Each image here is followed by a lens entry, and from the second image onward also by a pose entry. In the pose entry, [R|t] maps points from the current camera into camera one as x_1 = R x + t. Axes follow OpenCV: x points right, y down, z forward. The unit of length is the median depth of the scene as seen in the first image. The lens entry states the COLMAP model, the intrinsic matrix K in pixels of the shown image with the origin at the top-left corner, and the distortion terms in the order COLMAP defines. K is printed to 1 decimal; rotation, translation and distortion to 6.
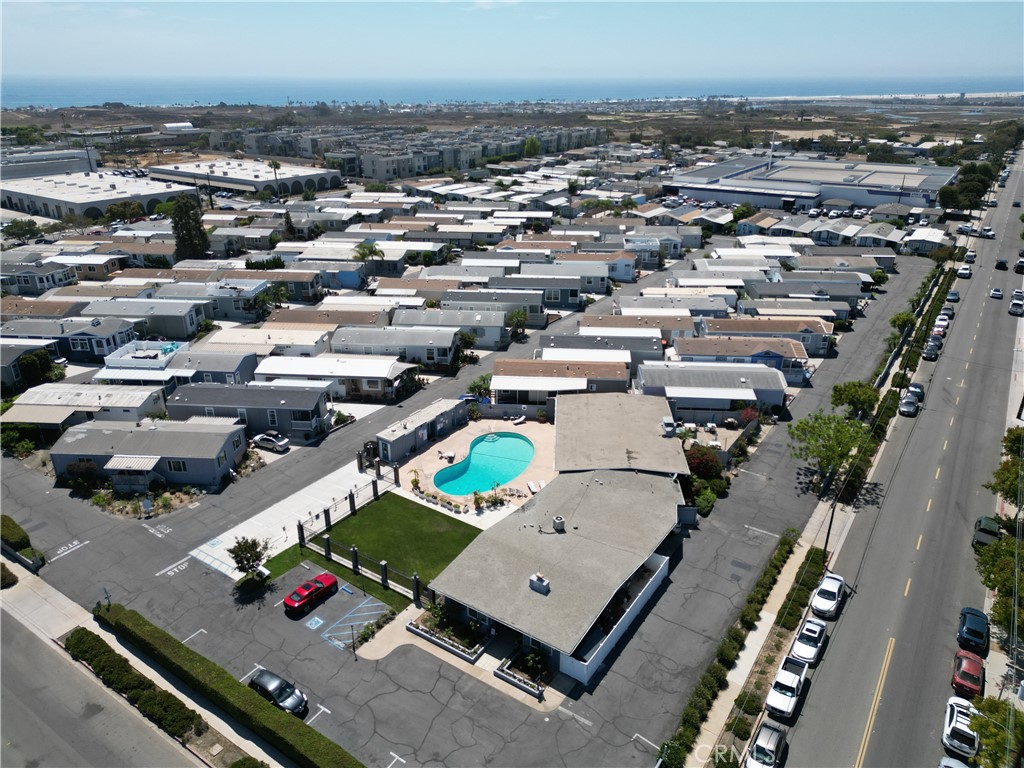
lens RADIAL K [[717.1, 0, 512.0], [0, 717.1, 384.0], [0, 0, 1]] dist [0.076143, -0.070970]
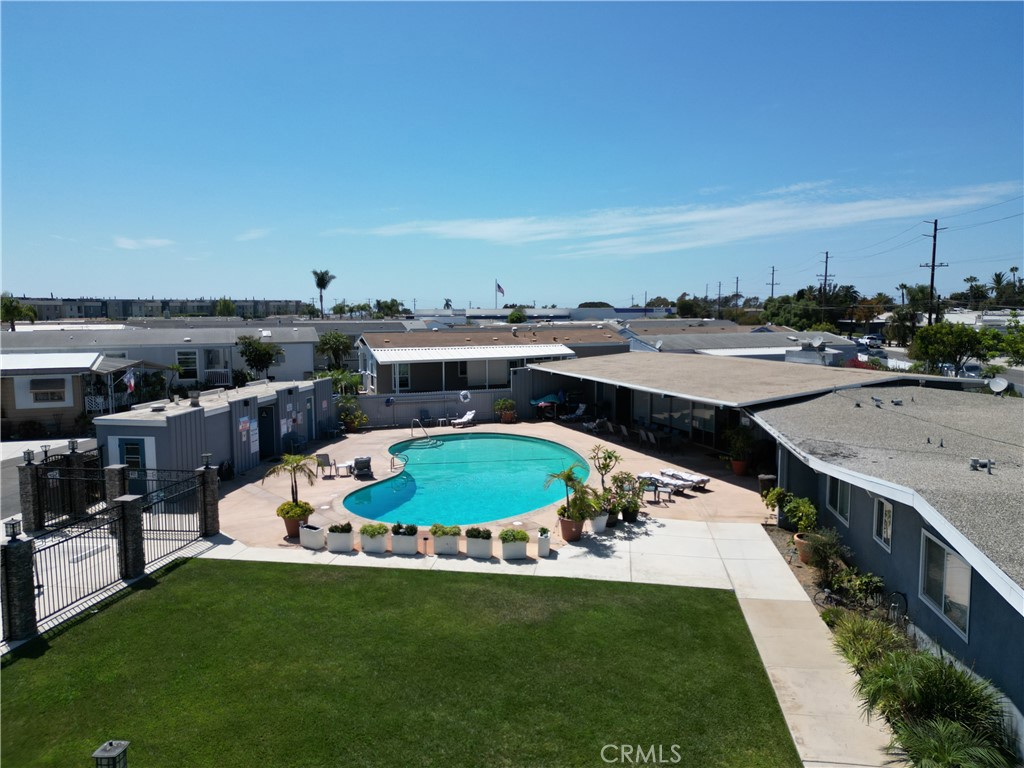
lens RADIAL K [[717.1, 0, 512.0], [0, 717.1, 384.0], [0, 0, 1]] dist [0.076143, -0.070970]
pose [[0.902117, -0.057363, 0.427662, -0.066566], [0.182860, 0.948547, -0.258497, 0.067366], [-0.390829, 0.311397, 0.866189, 0.276921]]
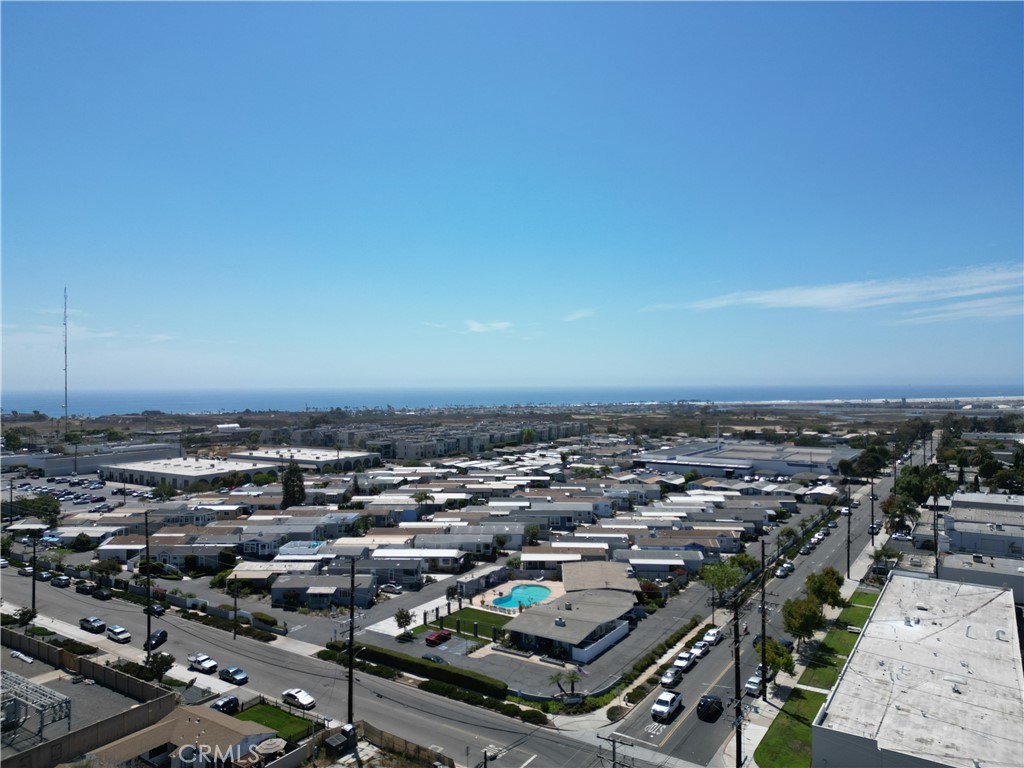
lens RADIAL K [[717.1, 0, 512.0], [0, 717.1, 384.0], [0, 0, 1]] dist [0.076143, -0.070970]
pose [[0.999865, -0.006786, 0.014942, -0.033327], [0.012099, 0.919973, -0.391795, 0.127946], [-0.011087, 0.391923, 0.919931, -0.299288]]
